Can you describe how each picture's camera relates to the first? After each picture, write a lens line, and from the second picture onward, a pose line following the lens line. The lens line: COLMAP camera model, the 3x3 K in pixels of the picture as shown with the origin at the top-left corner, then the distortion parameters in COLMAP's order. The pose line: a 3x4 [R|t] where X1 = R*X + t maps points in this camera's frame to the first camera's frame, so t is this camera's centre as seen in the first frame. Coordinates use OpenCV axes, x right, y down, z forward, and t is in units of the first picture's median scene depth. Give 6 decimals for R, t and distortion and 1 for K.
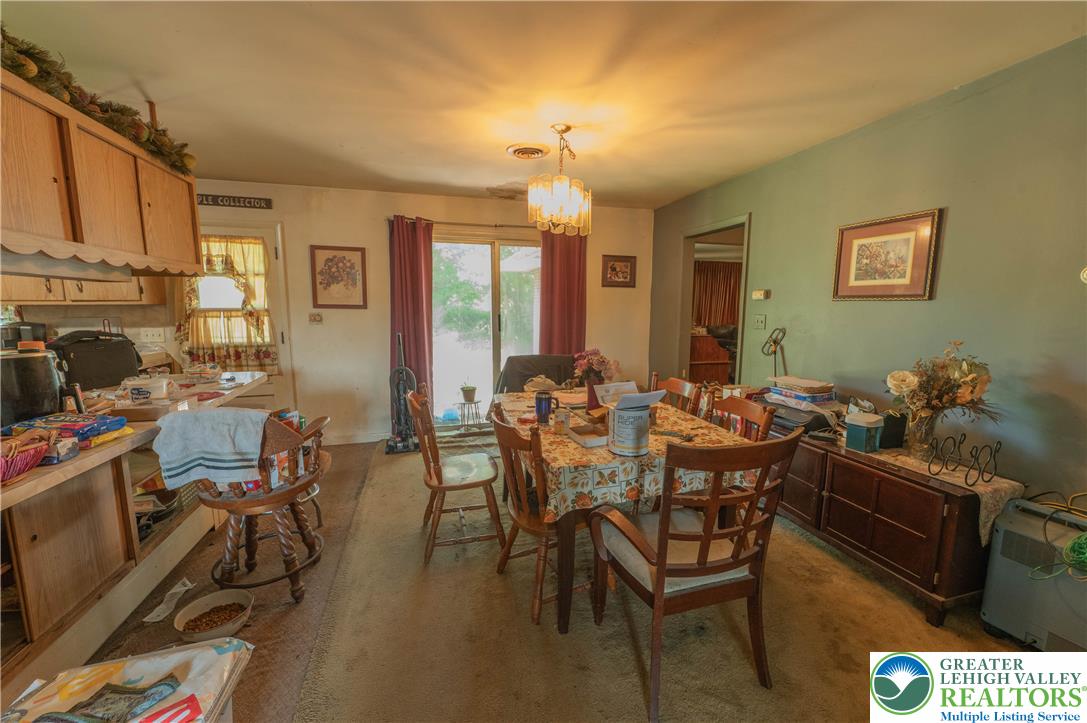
lens RADIAL K [[428.7, 0, 544.7], [0, 428.7, 363.2], [0, 0, 1]] dist [-0.005881, -0.001985]
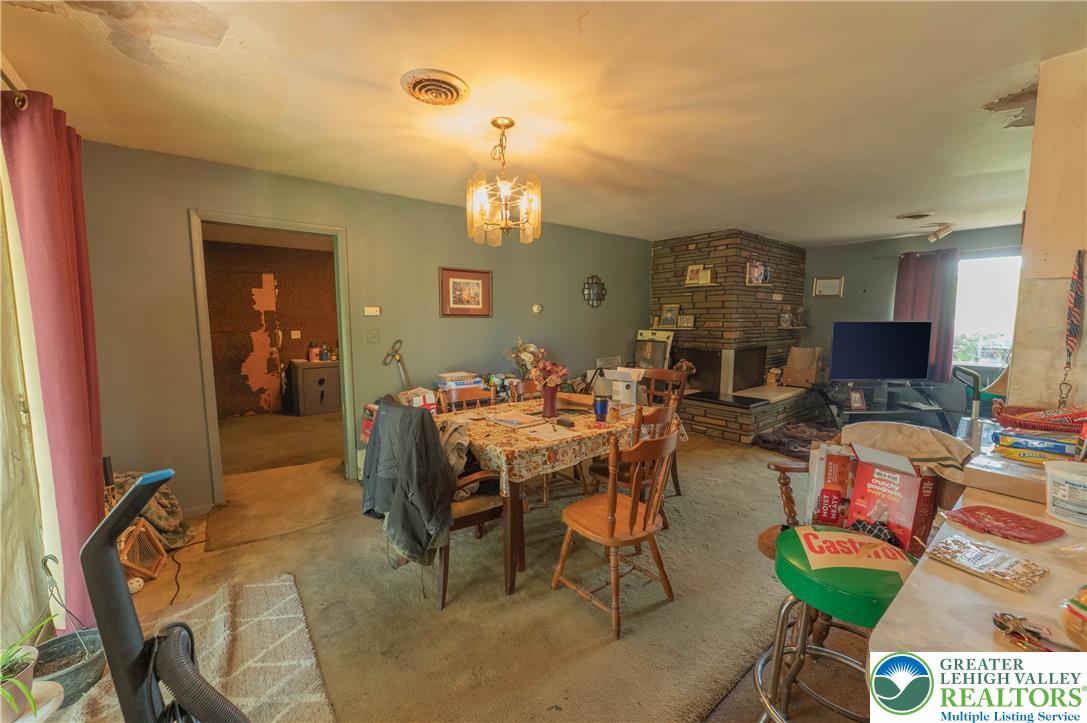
lens RADIAL K [[428.7, 0, 548.8], [0, 428.7, 367.7], [0, 0, 1]] dist [-0.005881, -0.001985]
pose [[-0.390092, -0.088007, 0.916560, -1.003471], [0.130894, 0.980012, 0.149809, -0.183316], [-0.911425, 0.178412, -0.370775, 1.530356]]
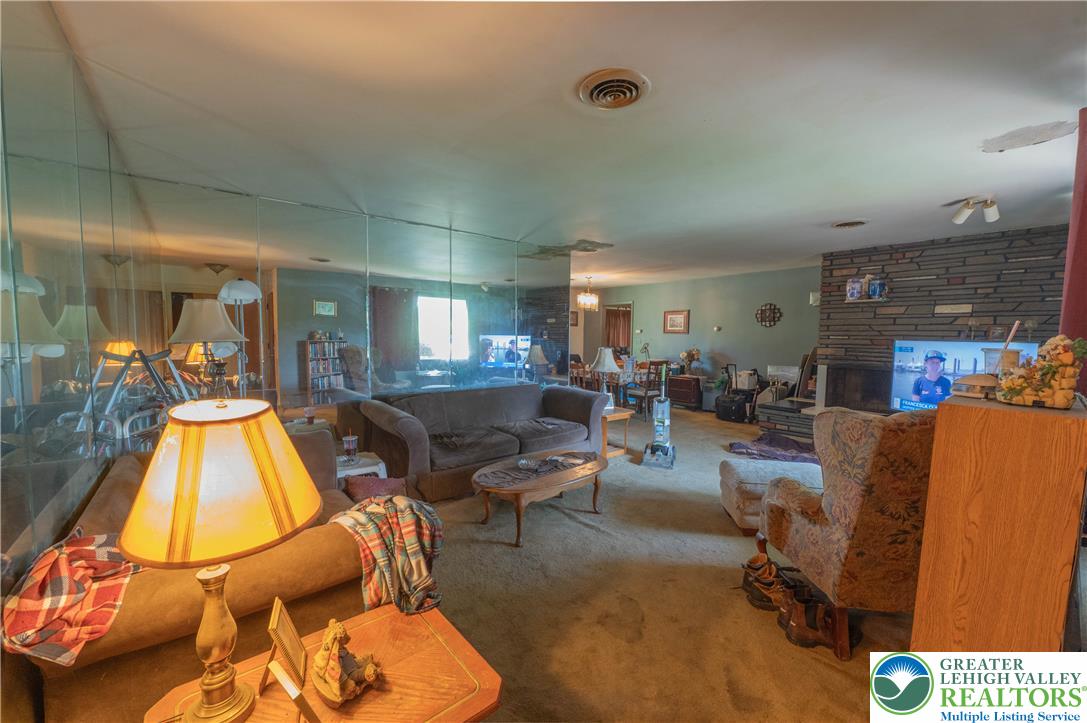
lens RADIAL K [[428.7, 0, 542.9], [0, 428.7, 361.5], [0, 0, 1]] dist [-0.005881, -0.001985]
pose [[0.921130, -0.007673, 0.389179, -1.690181], [0.035810, 0.997236, -0.065097, 0.284350], [-0.387604, 0.073899, 0.918859, -1.896619]]
